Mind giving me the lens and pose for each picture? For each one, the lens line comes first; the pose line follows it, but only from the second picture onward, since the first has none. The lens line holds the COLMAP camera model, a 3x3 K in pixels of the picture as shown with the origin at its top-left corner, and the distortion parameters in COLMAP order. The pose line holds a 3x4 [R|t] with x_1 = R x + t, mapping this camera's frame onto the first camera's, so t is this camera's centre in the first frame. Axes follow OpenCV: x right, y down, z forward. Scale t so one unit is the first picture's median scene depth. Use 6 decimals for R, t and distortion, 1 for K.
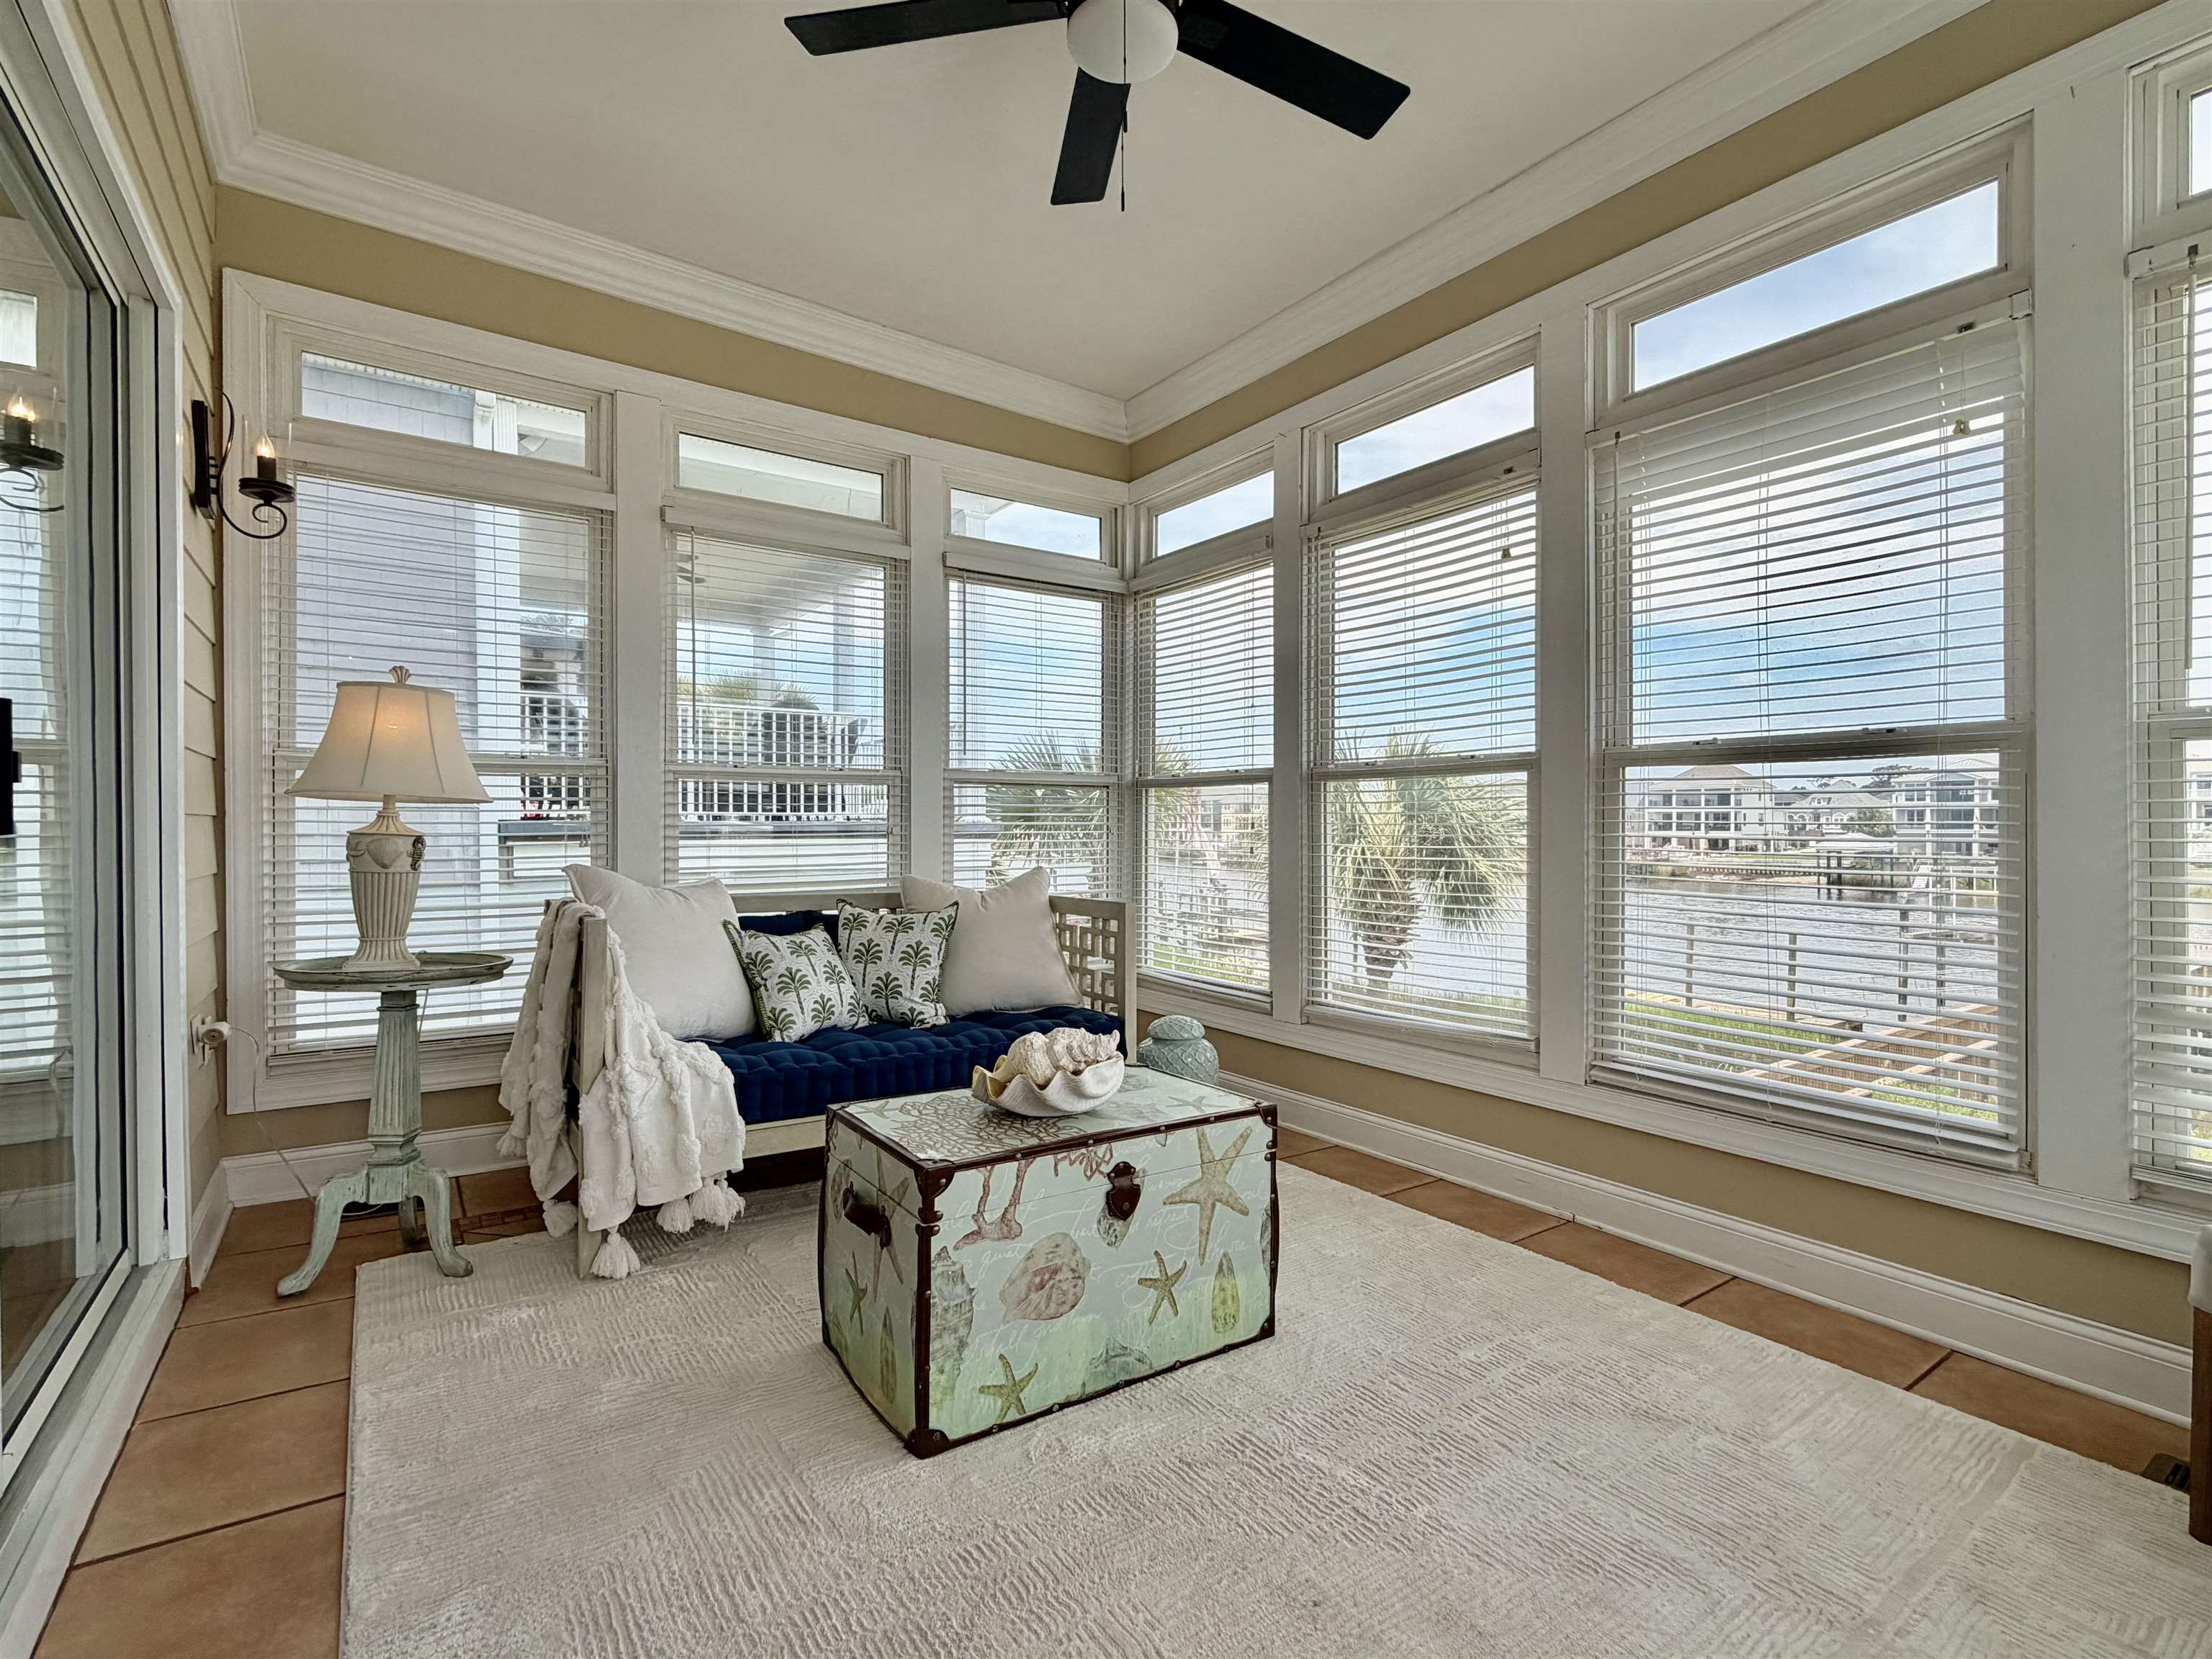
lens RADIAL K [[1055.9, 0, 1106.2], [0, 1055.9, 851.6], [0, 0, 1]] dist [-0.002448, -0.000152]
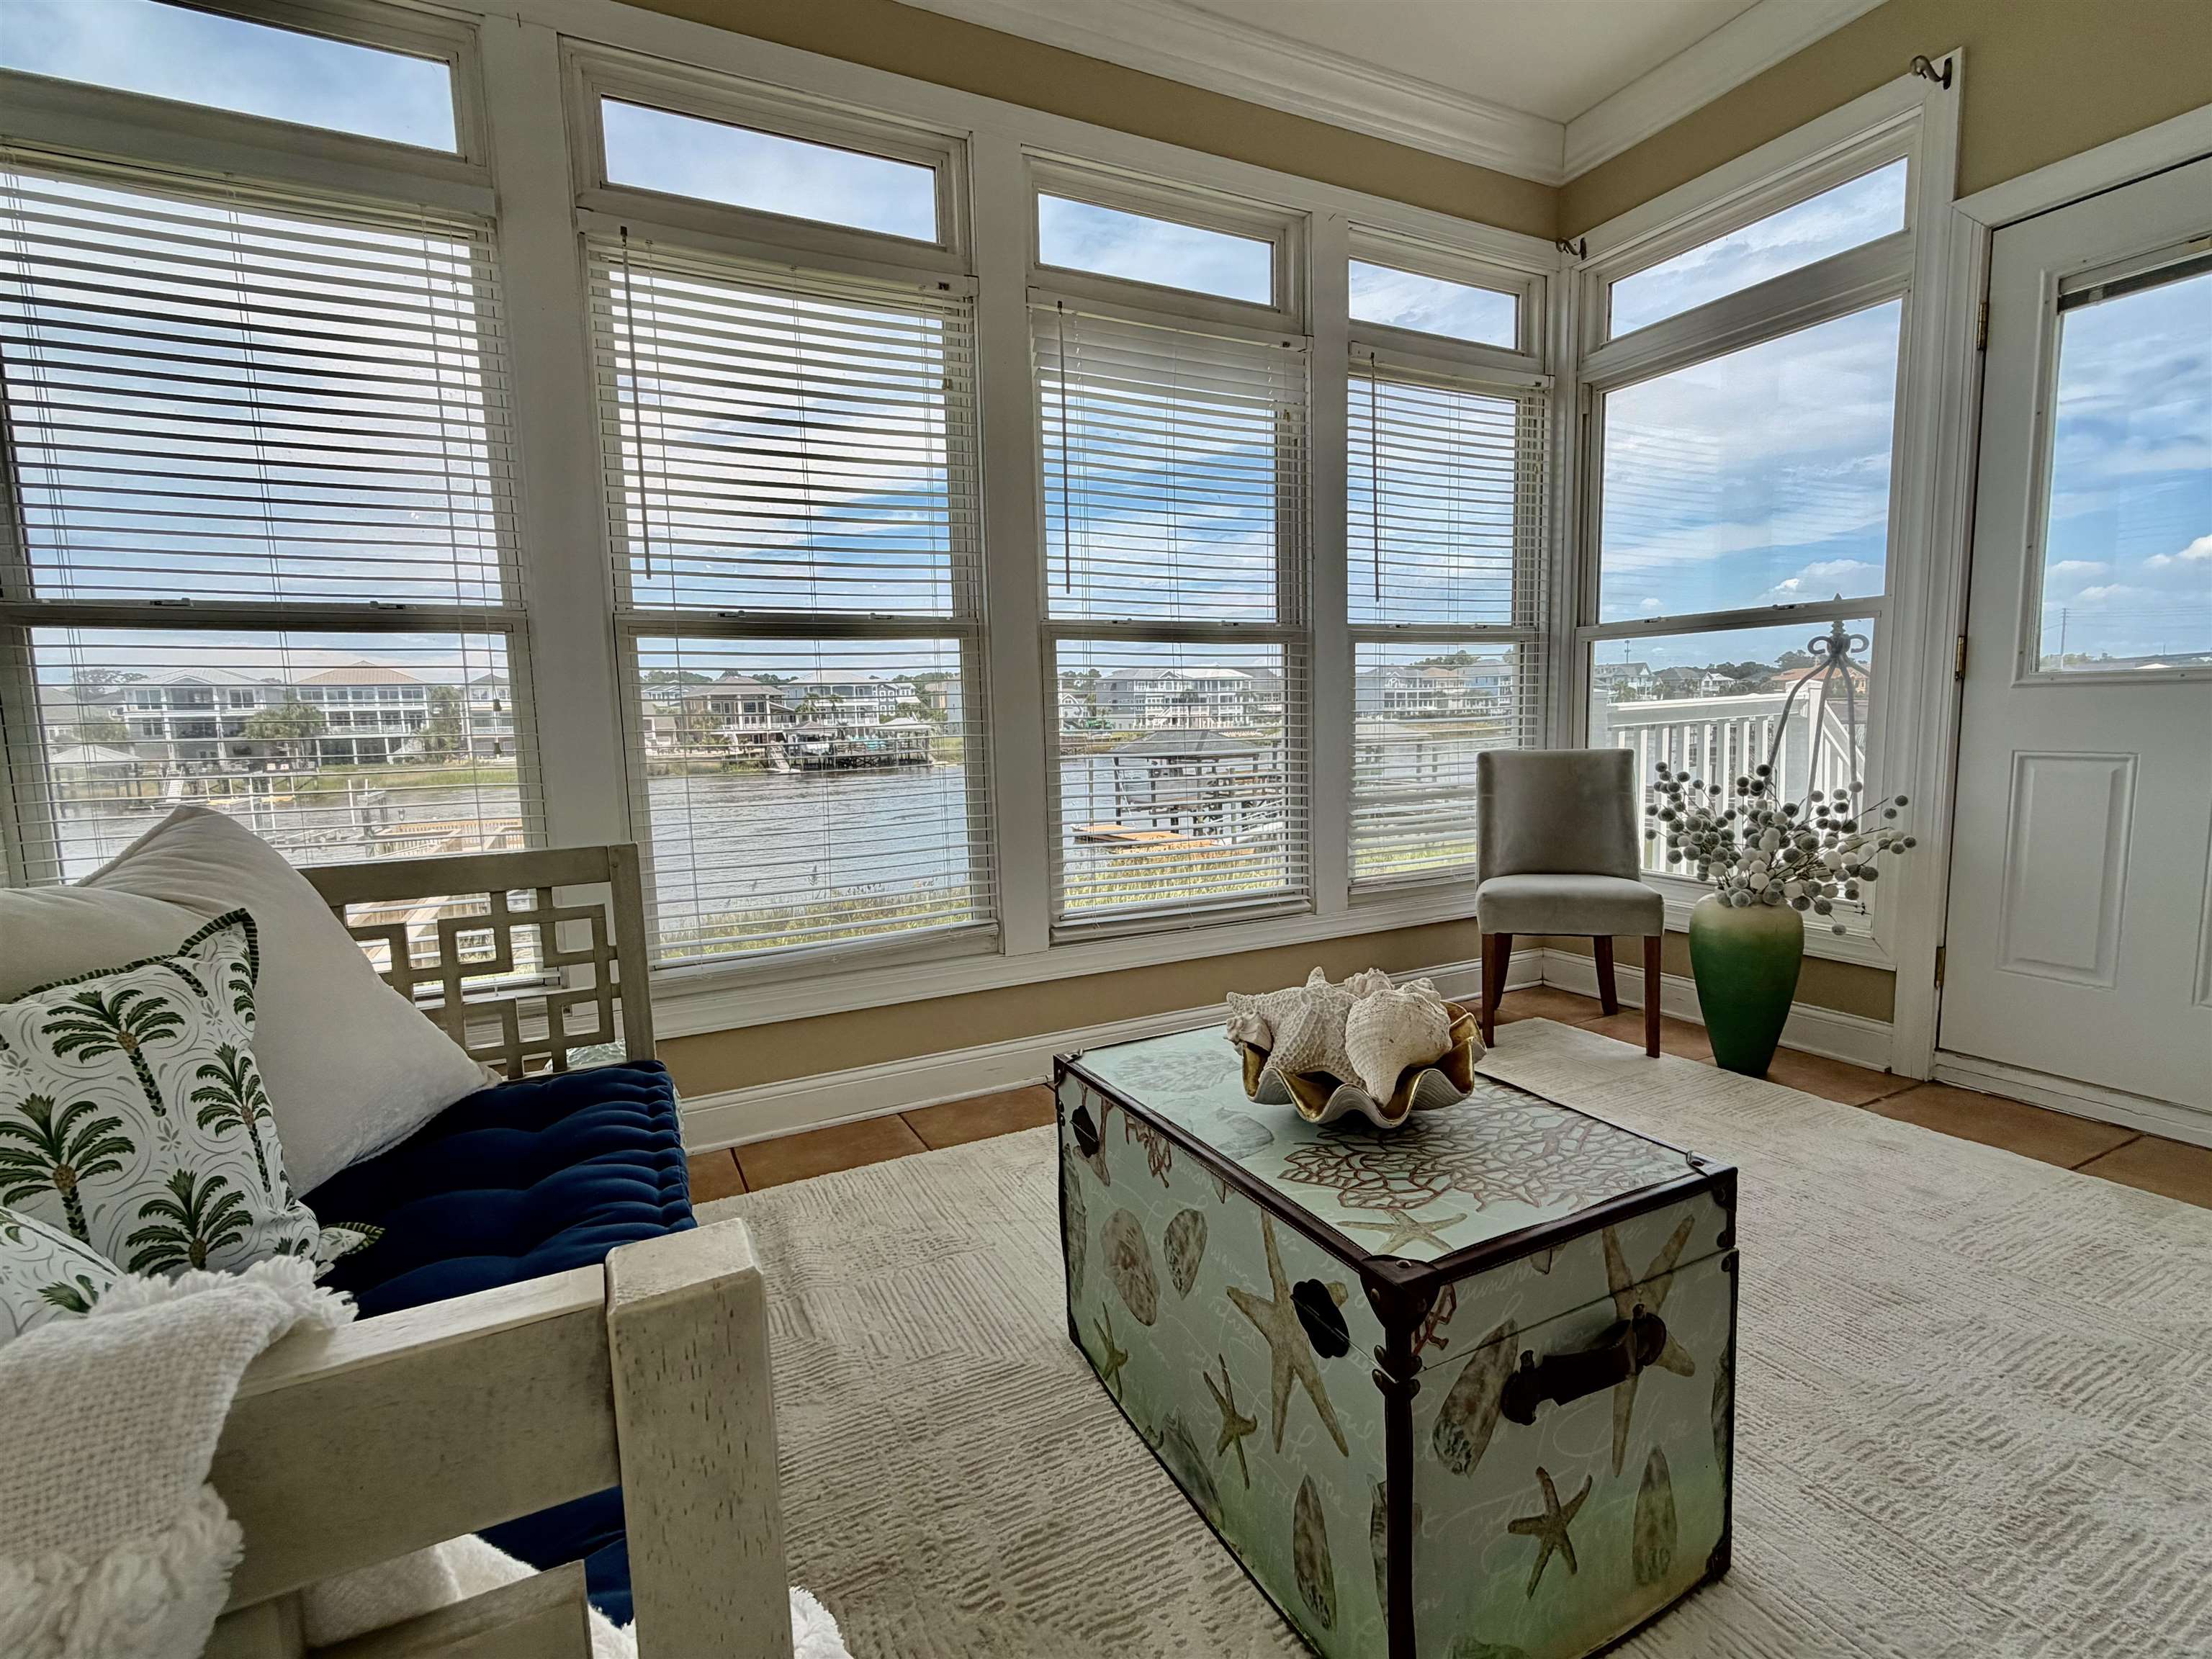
lens RADIAL K [[1069.3, 0, 1106.0], [0, 1069.3, 829.5], [0, 0, 1]] dist [0.001986, -0.000322]
pose [[0.135148, -0.122145, 0.983268, -0.513130], [0.036391, 0.992315, 0.118267, -0.016300], [-0.990157, 0.019799, 0.138554, 0.741611]]
